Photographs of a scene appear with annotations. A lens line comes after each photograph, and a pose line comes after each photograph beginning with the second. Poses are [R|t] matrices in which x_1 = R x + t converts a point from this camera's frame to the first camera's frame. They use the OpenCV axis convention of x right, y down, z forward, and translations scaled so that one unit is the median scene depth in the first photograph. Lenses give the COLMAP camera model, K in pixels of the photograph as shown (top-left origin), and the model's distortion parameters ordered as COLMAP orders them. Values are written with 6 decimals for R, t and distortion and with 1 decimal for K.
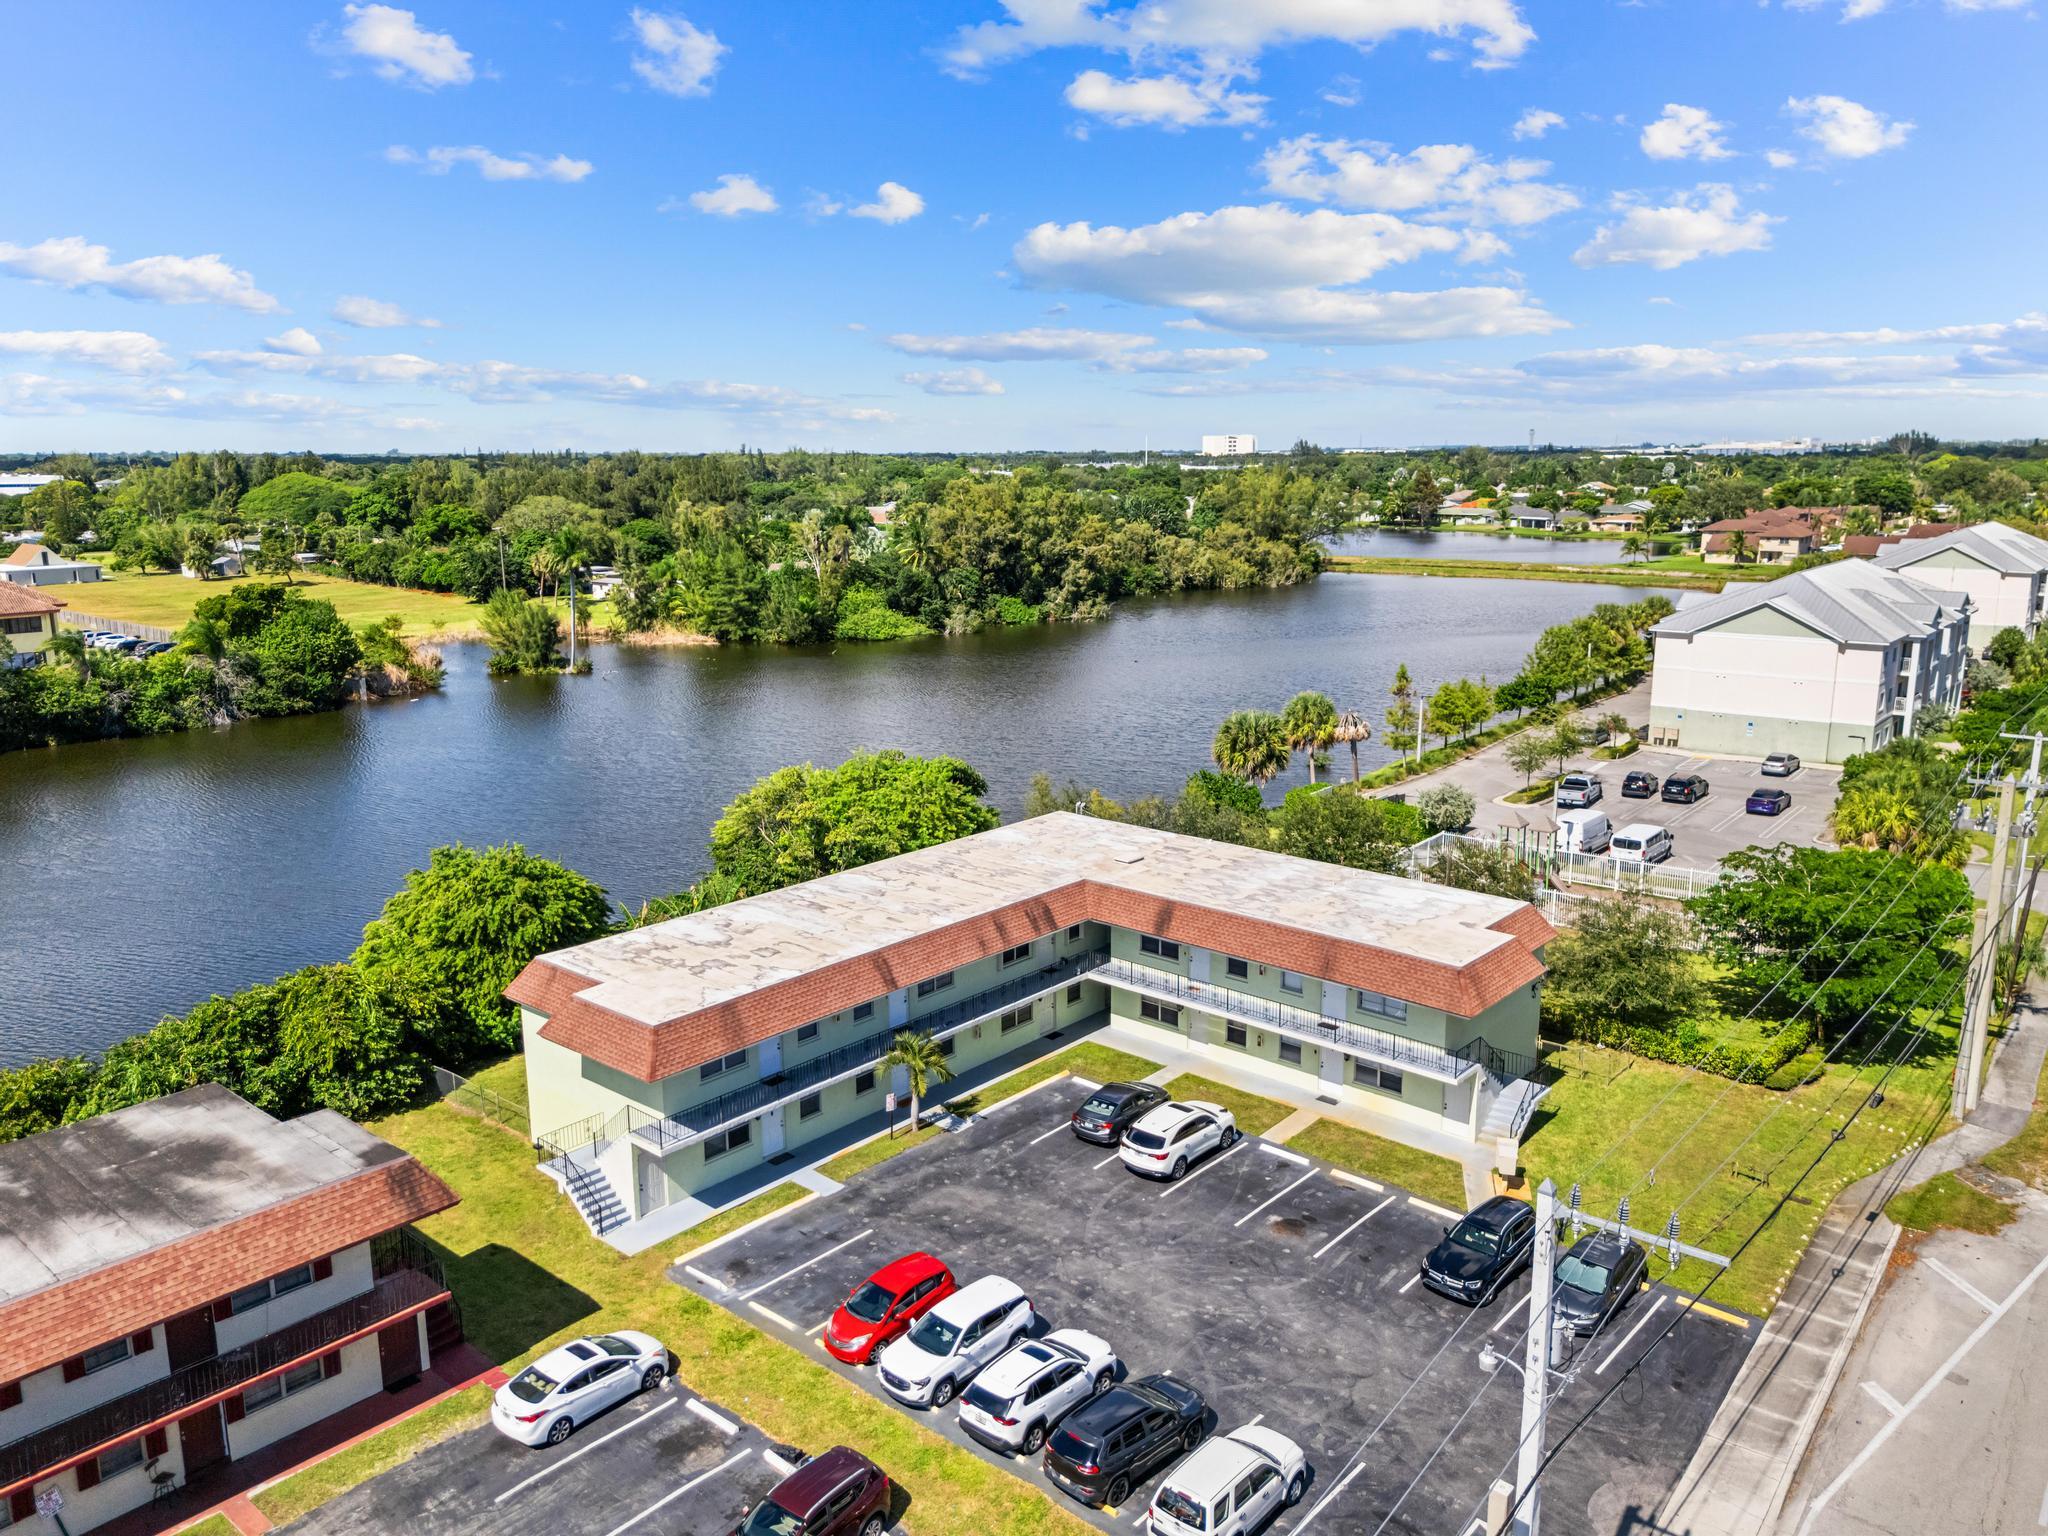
lens RADIAL K [[1509.8, 0, 1024.0], [0, 1509.8, 768.0], [0, 0, 1]] dist [0.091820, -0.104815]
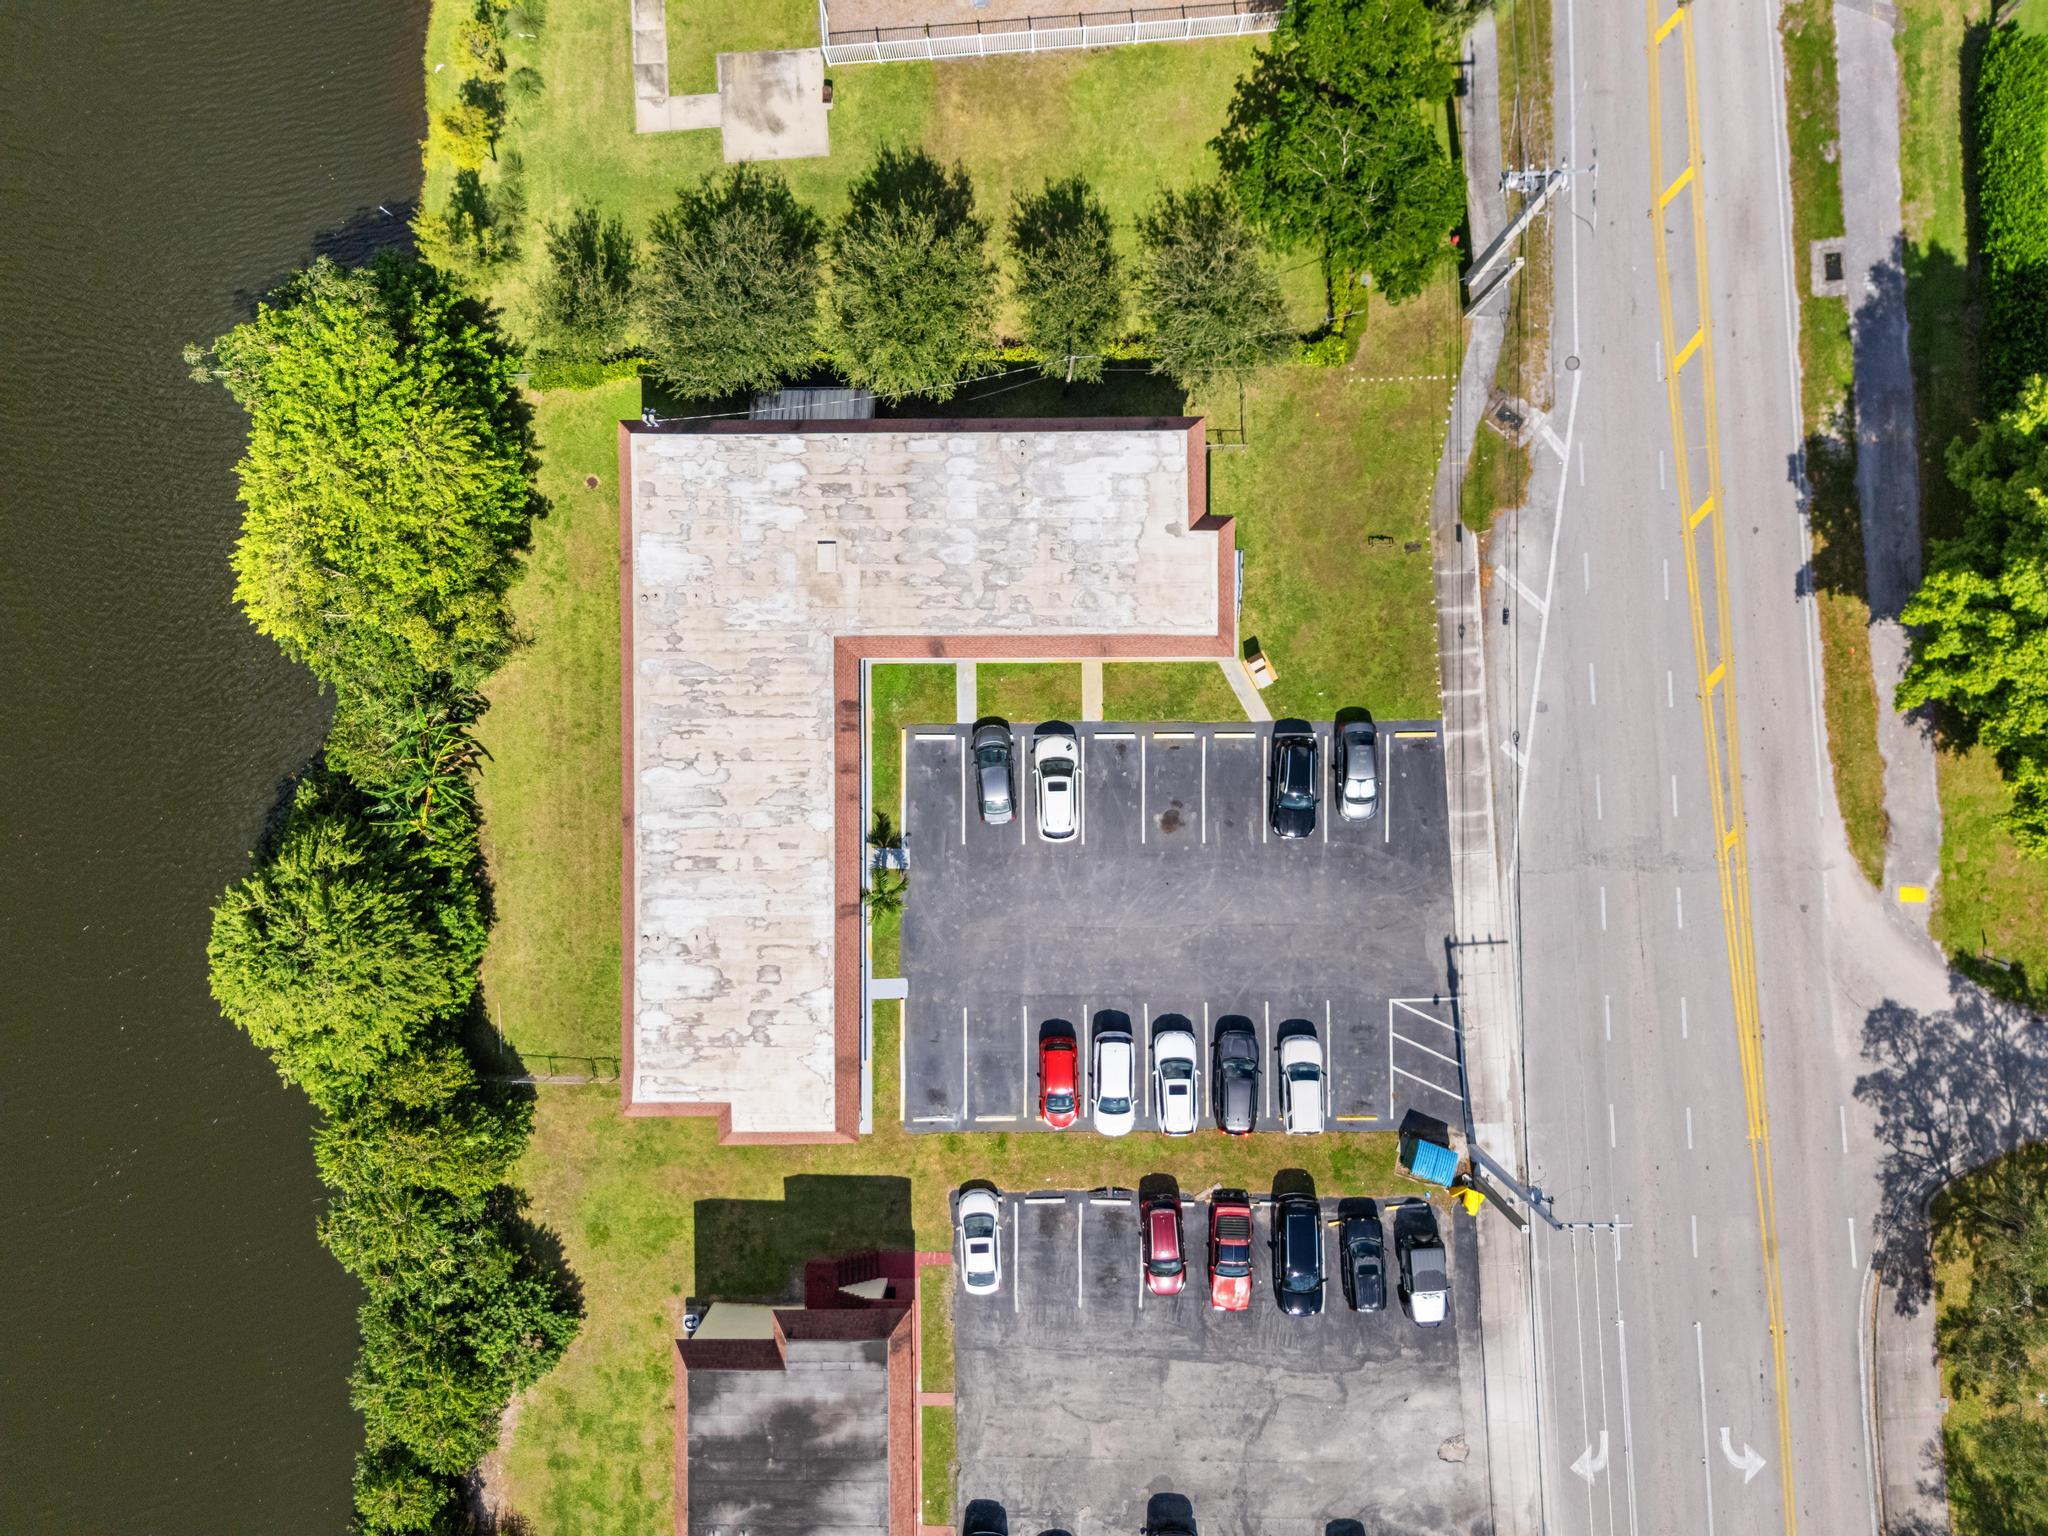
lens RADIAL K [[1509.8, 0, 1024.0], [0, 1509.8, 768.0], [0, 0, 1]] dist [0.091820, -0.104815]
pose [[0.748199, -0.663219, -0.018409, 0.107865], [0.163262, 0.157146, 0.973987, -1.002081], [-0.643074, -0.731741, 0.225855, 0.679527]]
